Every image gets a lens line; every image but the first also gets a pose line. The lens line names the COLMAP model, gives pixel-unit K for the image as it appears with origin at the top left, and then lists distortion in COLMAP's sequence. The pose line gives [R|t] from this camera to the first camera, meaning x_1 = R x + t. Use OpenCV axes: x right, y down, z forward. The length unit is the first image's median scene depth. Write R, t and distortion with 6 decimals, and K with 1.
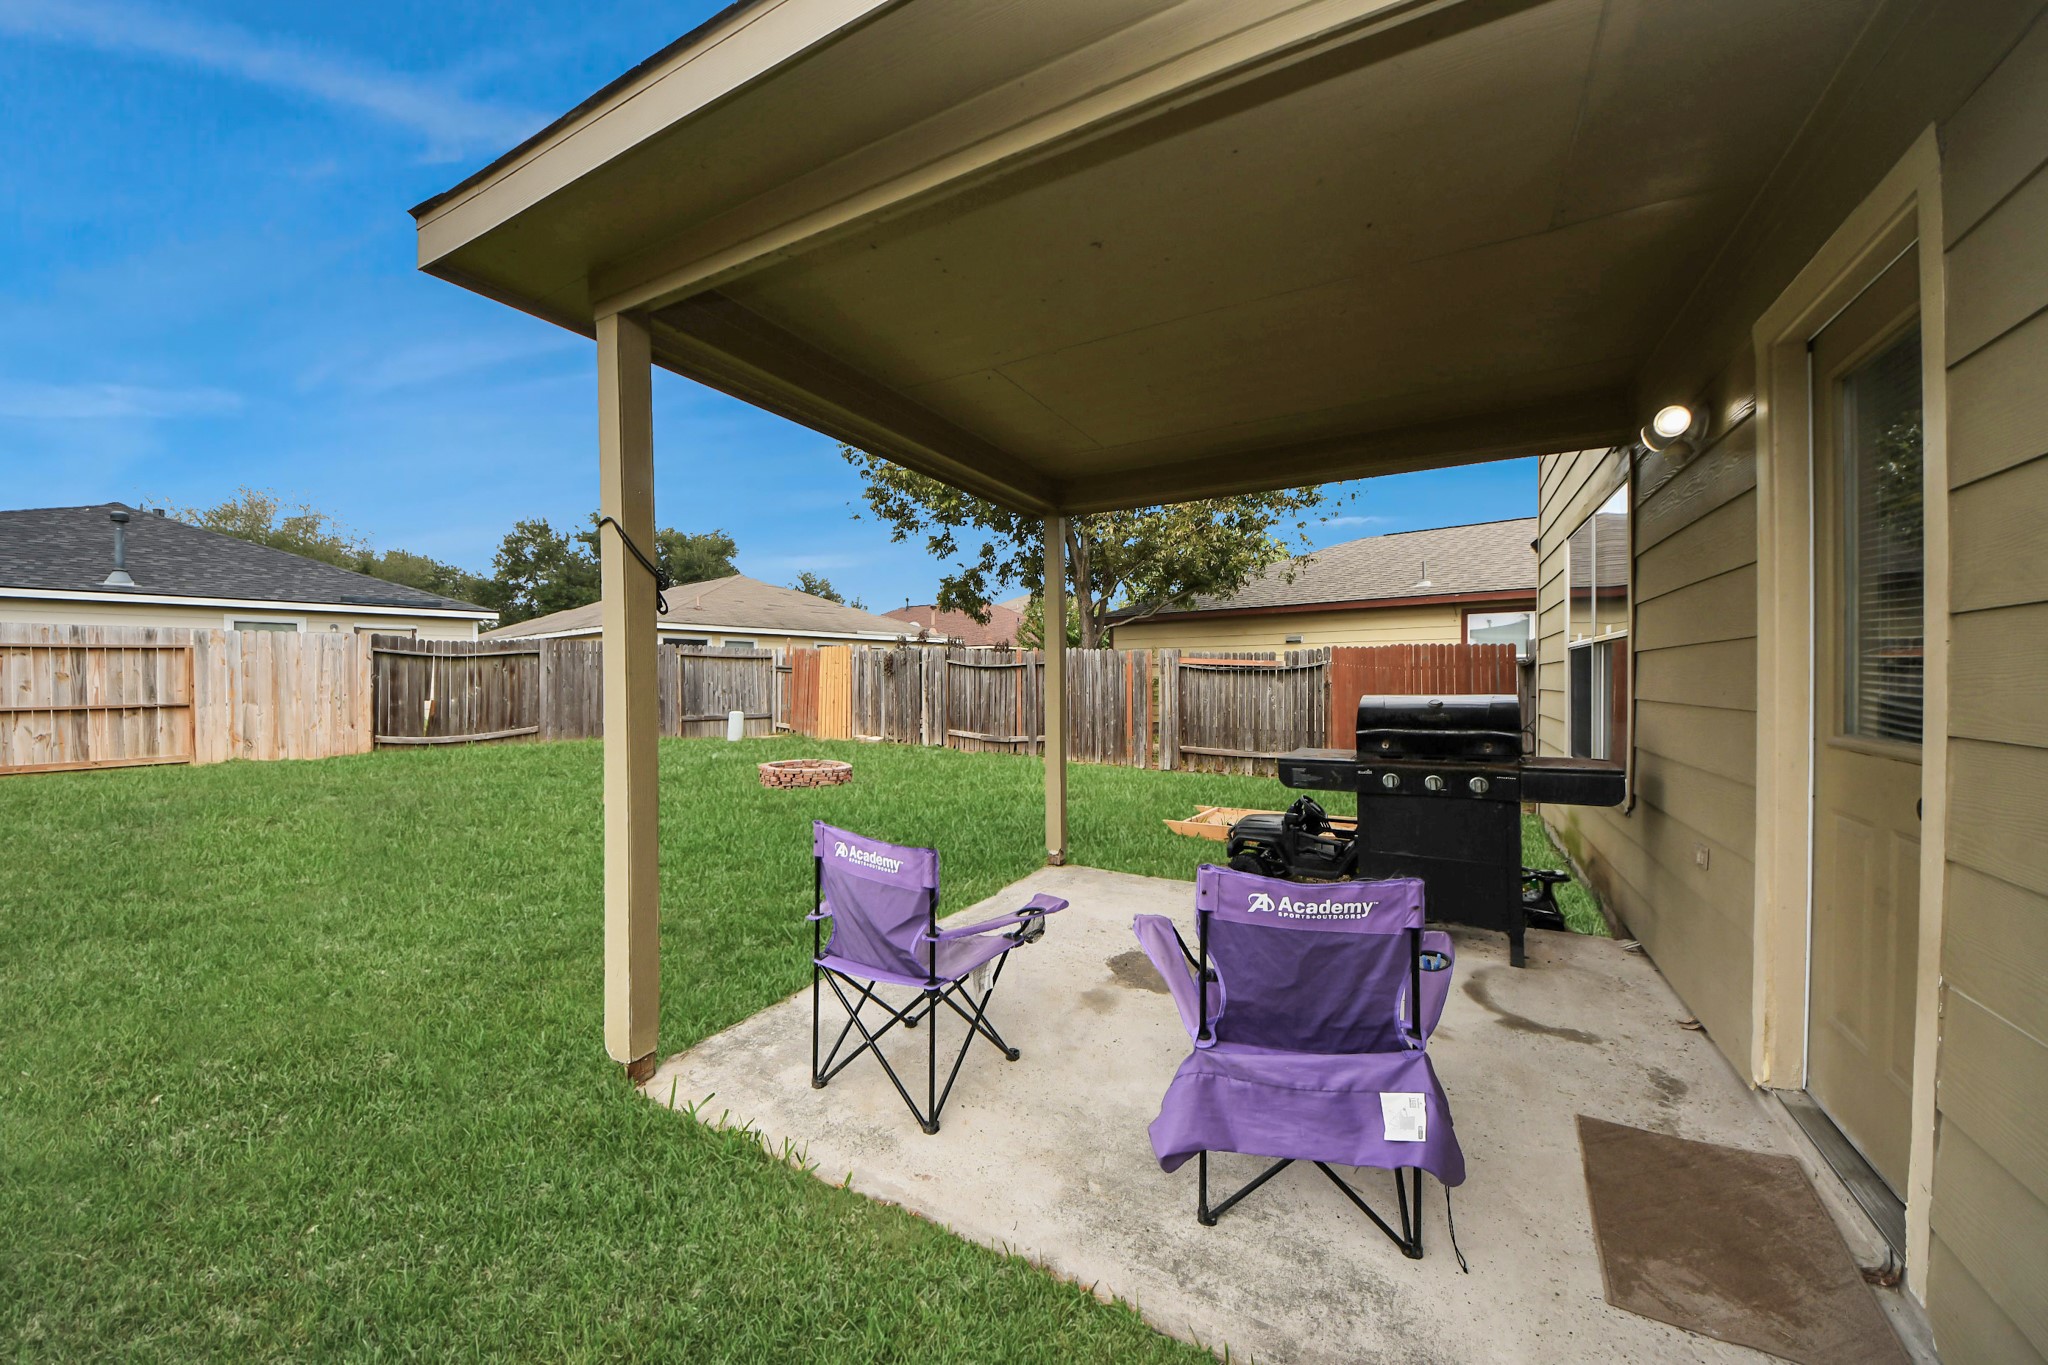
lens RADIAL K [[743.0, 0, 1026.1], [0, 743.0, 683.7], [0, 0, 1]] dist [0.012393, -0.000060]
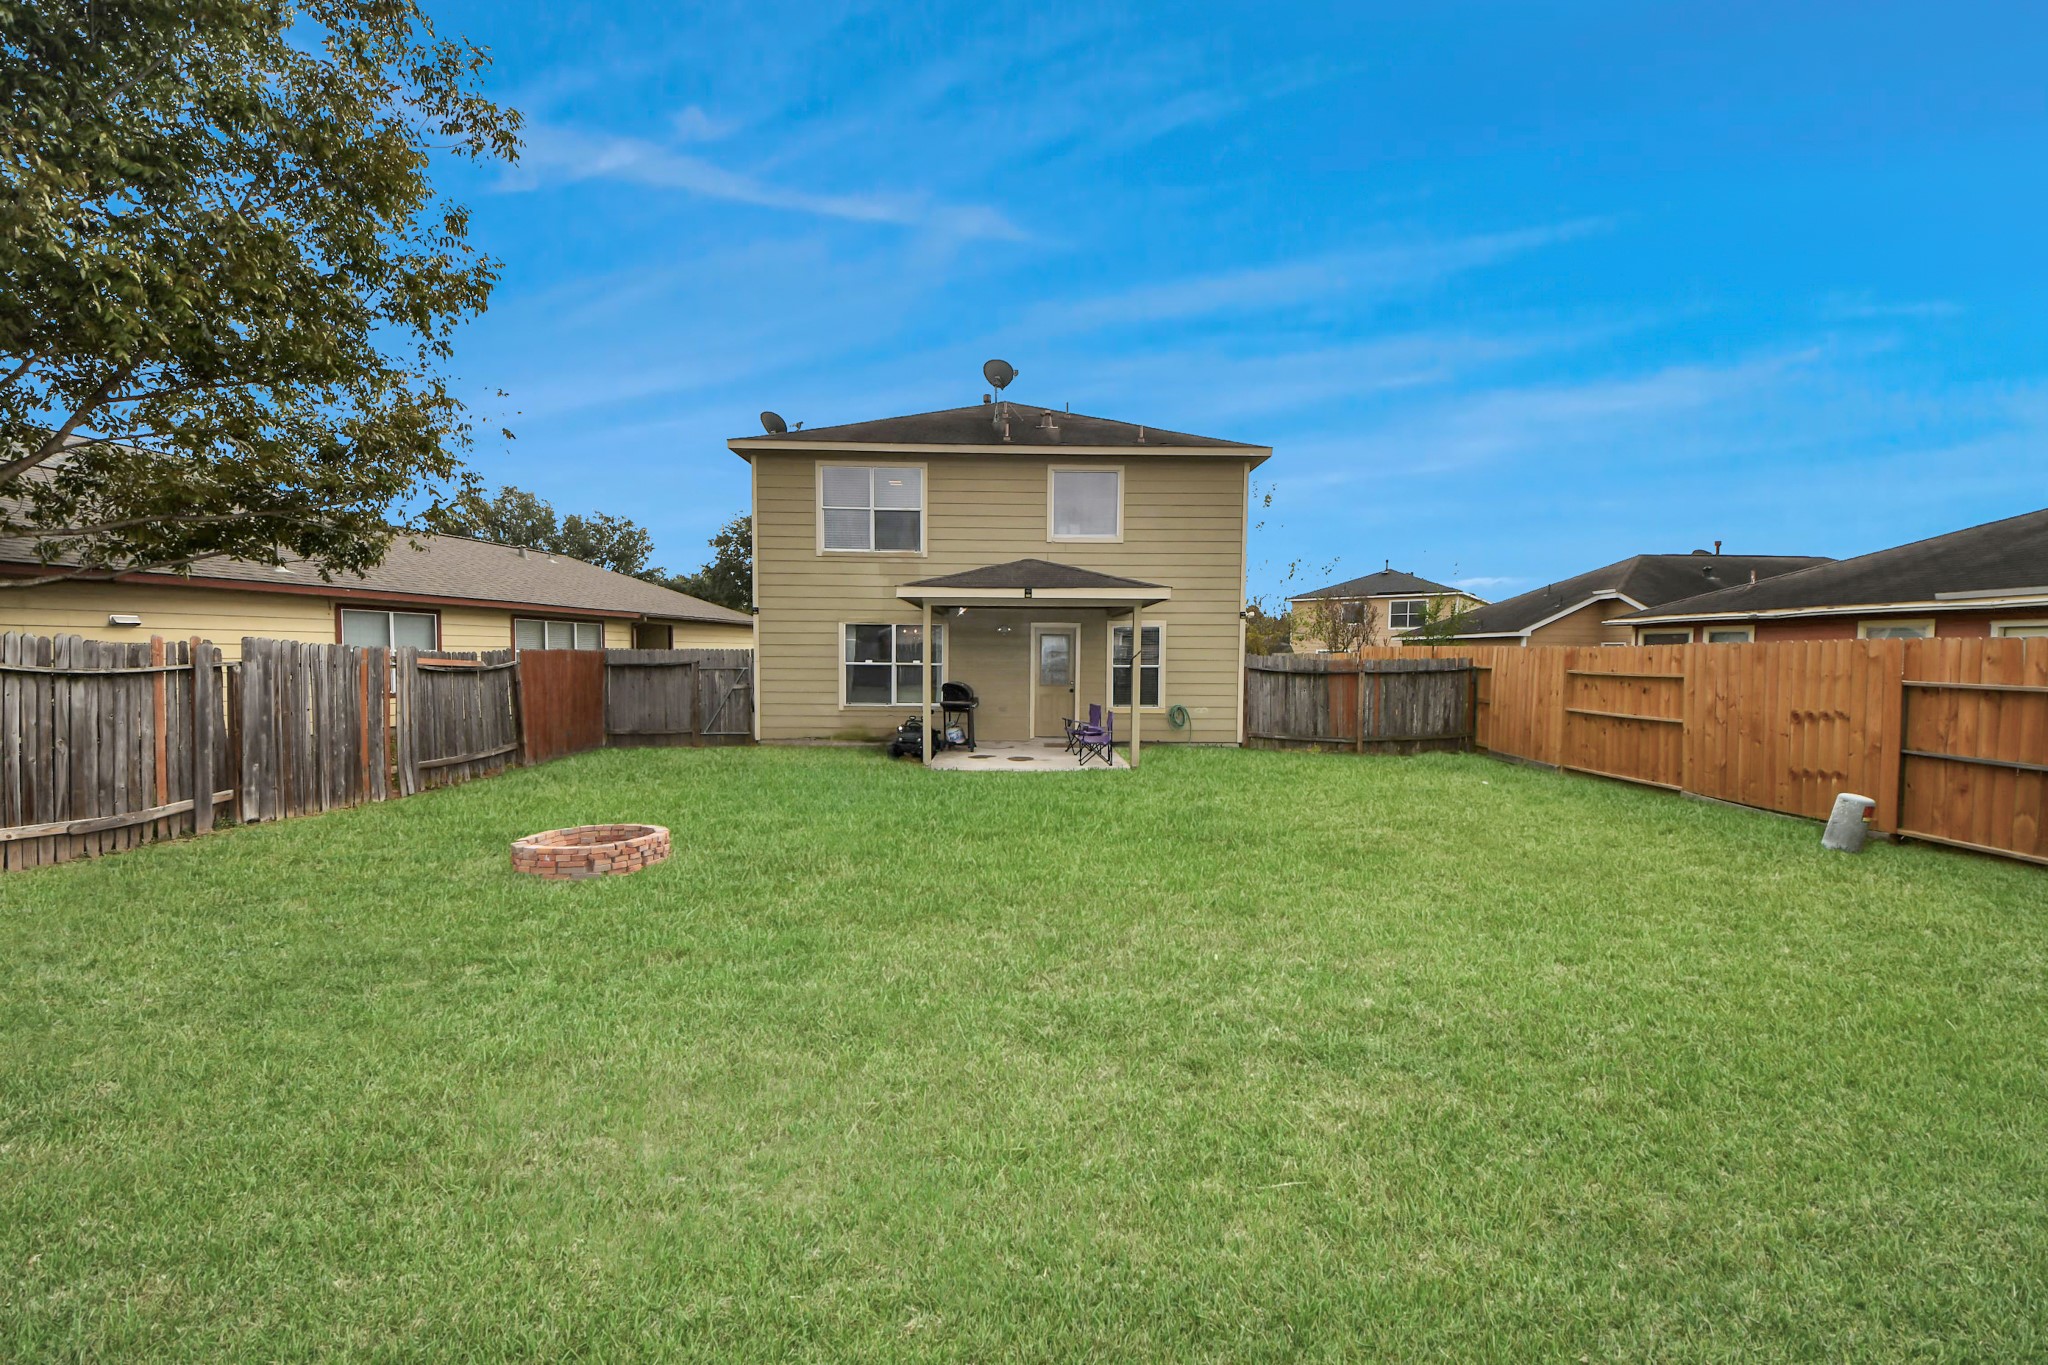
lens RADIAL K [[743.0, 0, 1026.1], [0, 743.0, 683.7], [0, 0, 1]] dist [0.012393, -0.000060]
pose [[-0.485155, -0.032777, 0.873814, -0.769123], [0.004953, 0.999178, 0.040229, -0.032419], [-0.874414, 0.023846, -0.484594, 0.744022]]
